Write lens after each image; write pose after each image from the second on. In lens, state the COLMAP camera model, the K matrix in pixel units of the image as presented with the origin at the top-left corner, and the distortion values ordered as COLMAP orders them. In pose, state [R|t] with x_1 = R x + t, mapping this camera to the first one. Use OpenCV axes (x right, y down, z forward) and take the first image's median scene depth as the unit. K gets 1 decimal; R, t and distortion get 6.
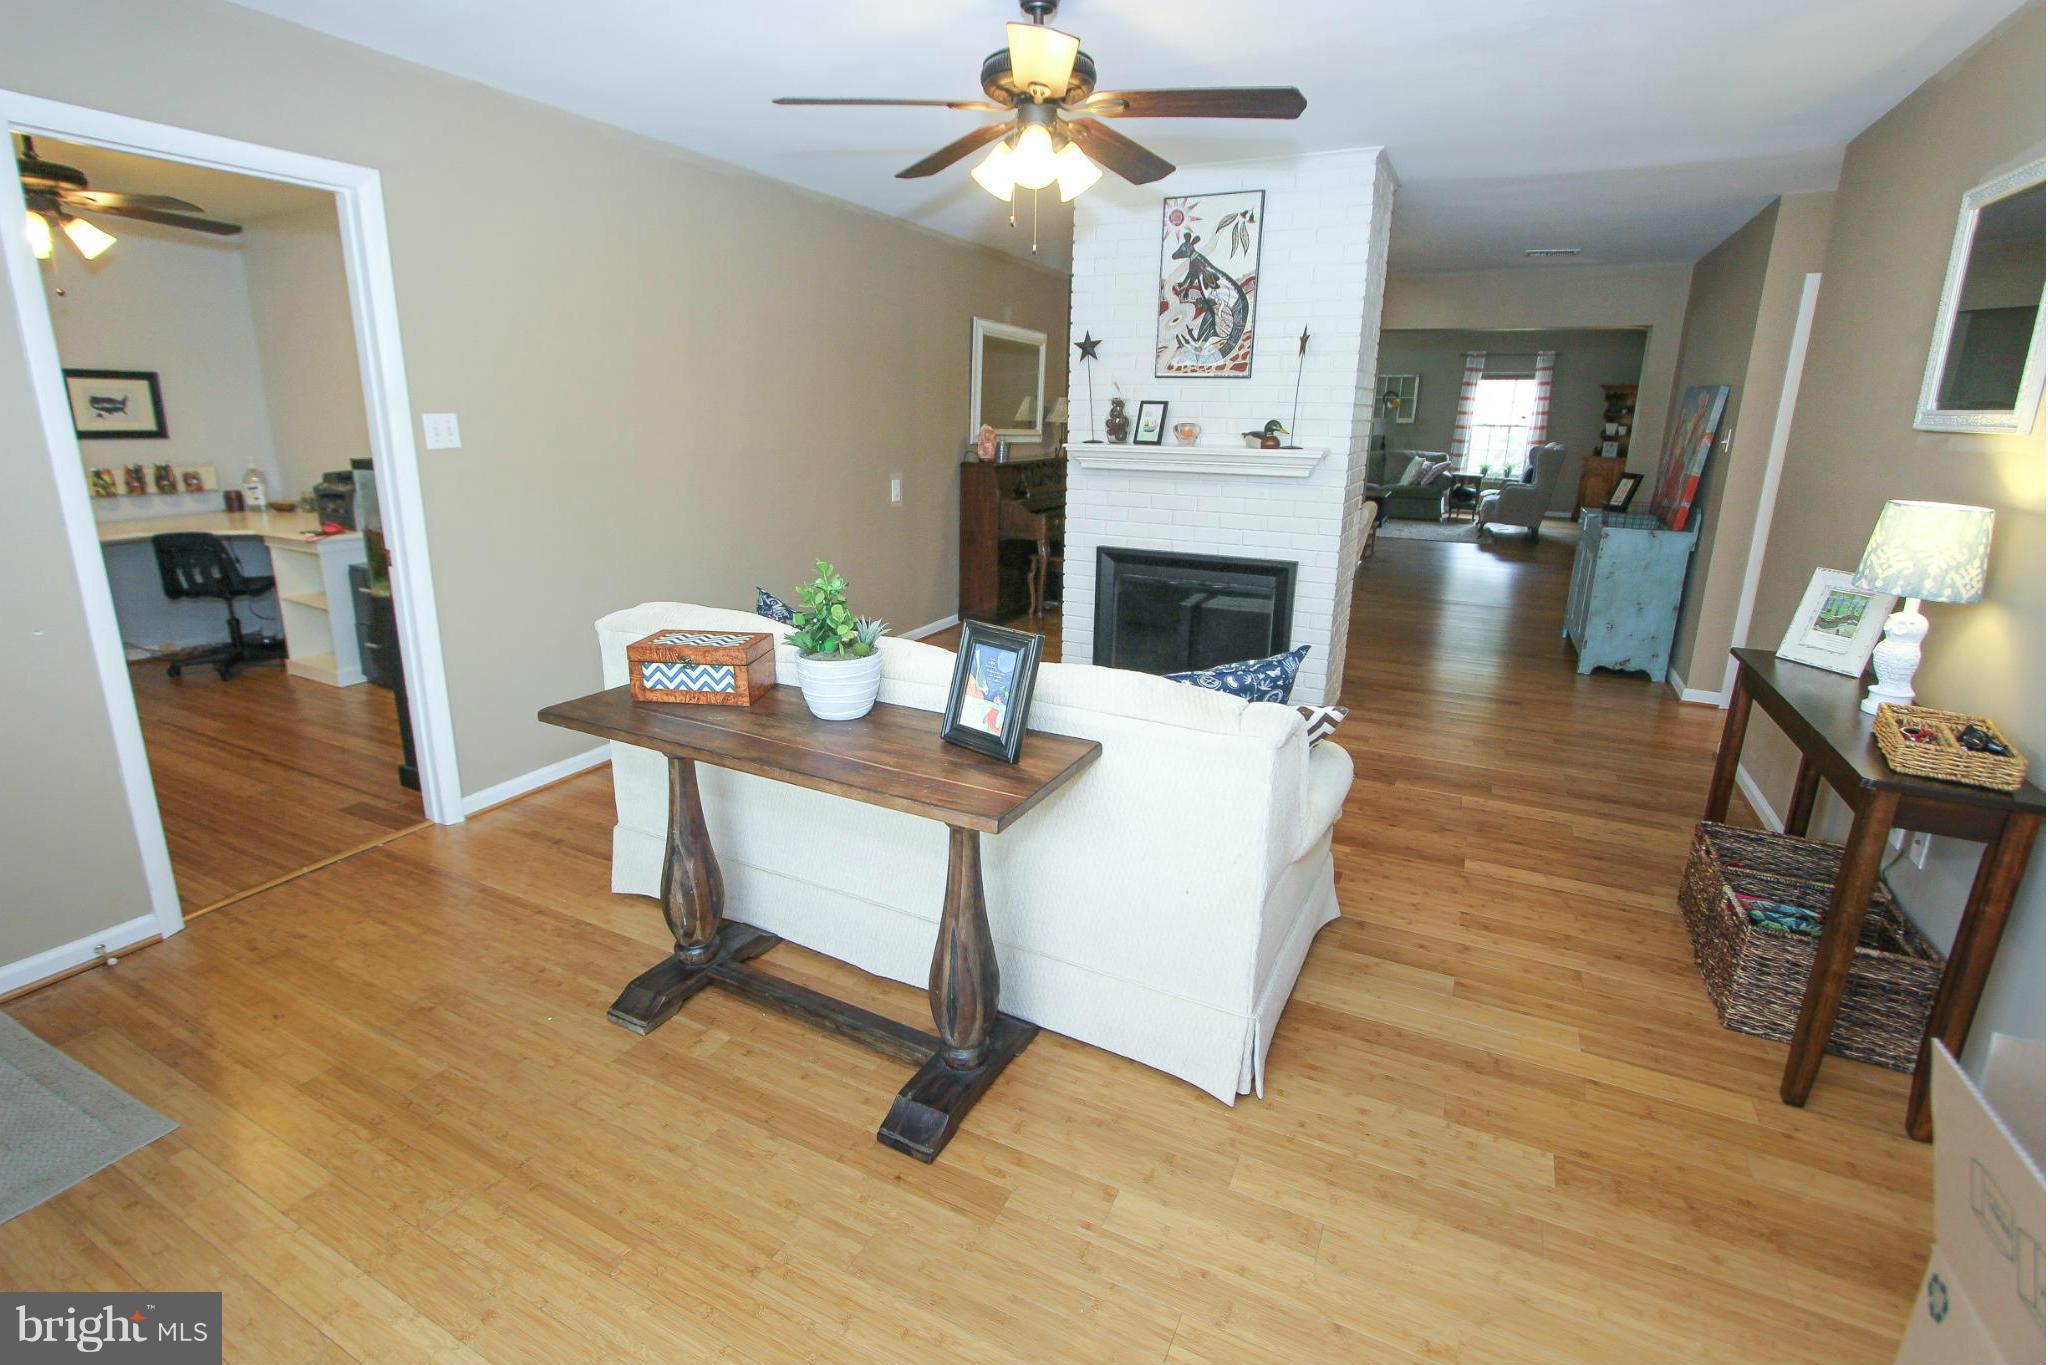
lens RADIAL K [[981.8, 0, 1013.2], [0, 981.8, 677.7], [0, 0, 1]] dist [-0.004645, -0.000283]
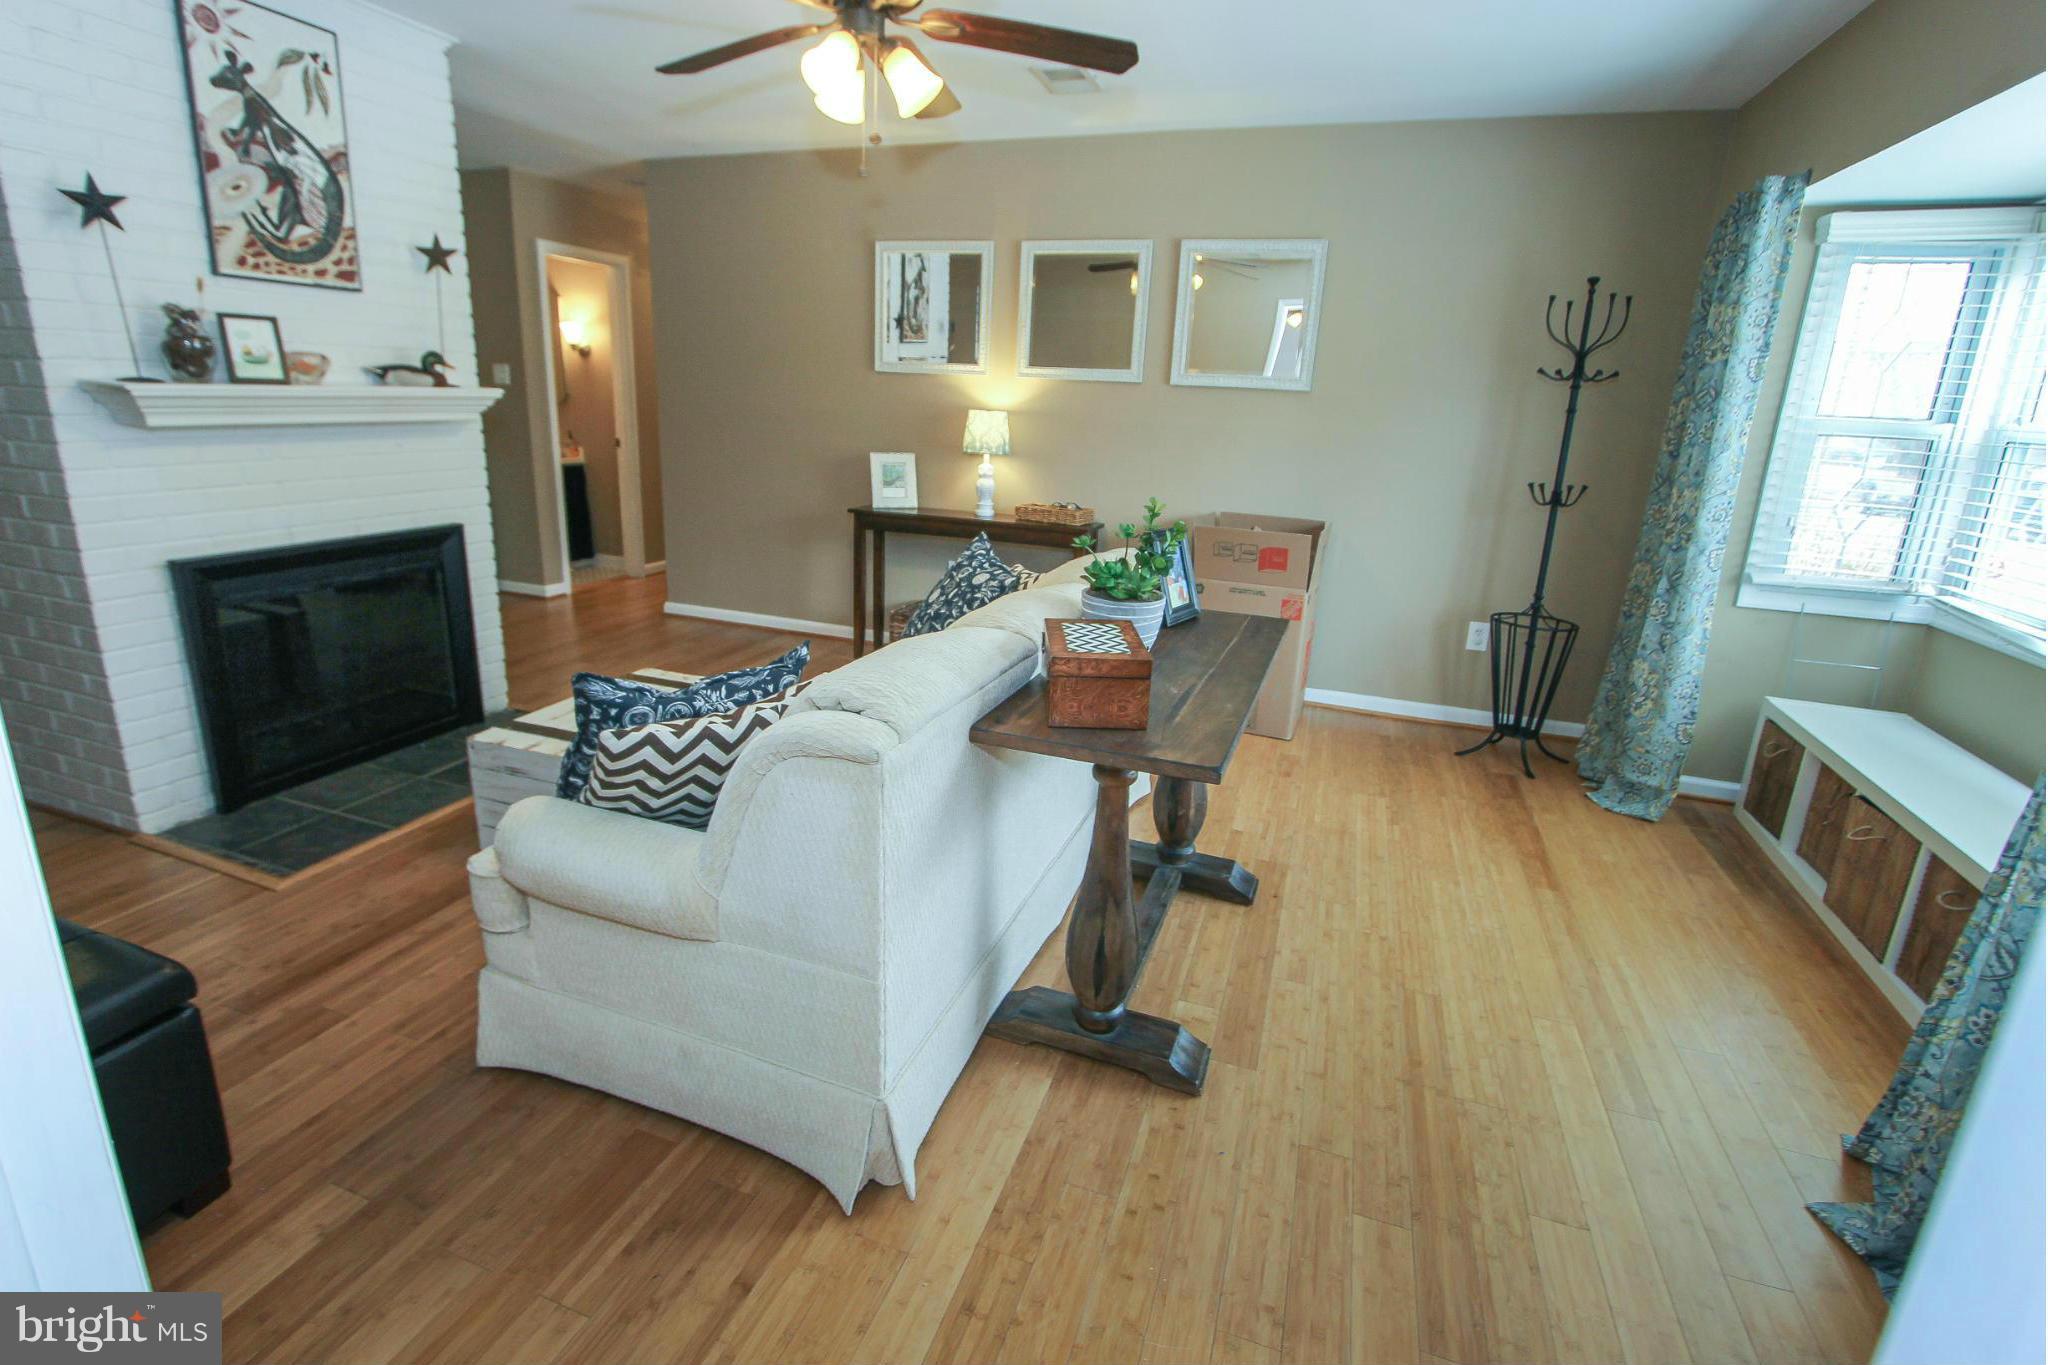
lens RADIAL K [[981.8, 0, 1008.2], [0, 981.8, 673.8], [0, 0, 1]] dist [-0.004645, -0.000283]
pose [[-0.163637, -0.289141, 0.943197, -0.631297], [0.224671, 0.920038, 0.321020, -0.167746], [-0.960597, 0.264439, -0.085590, 0.671117]]
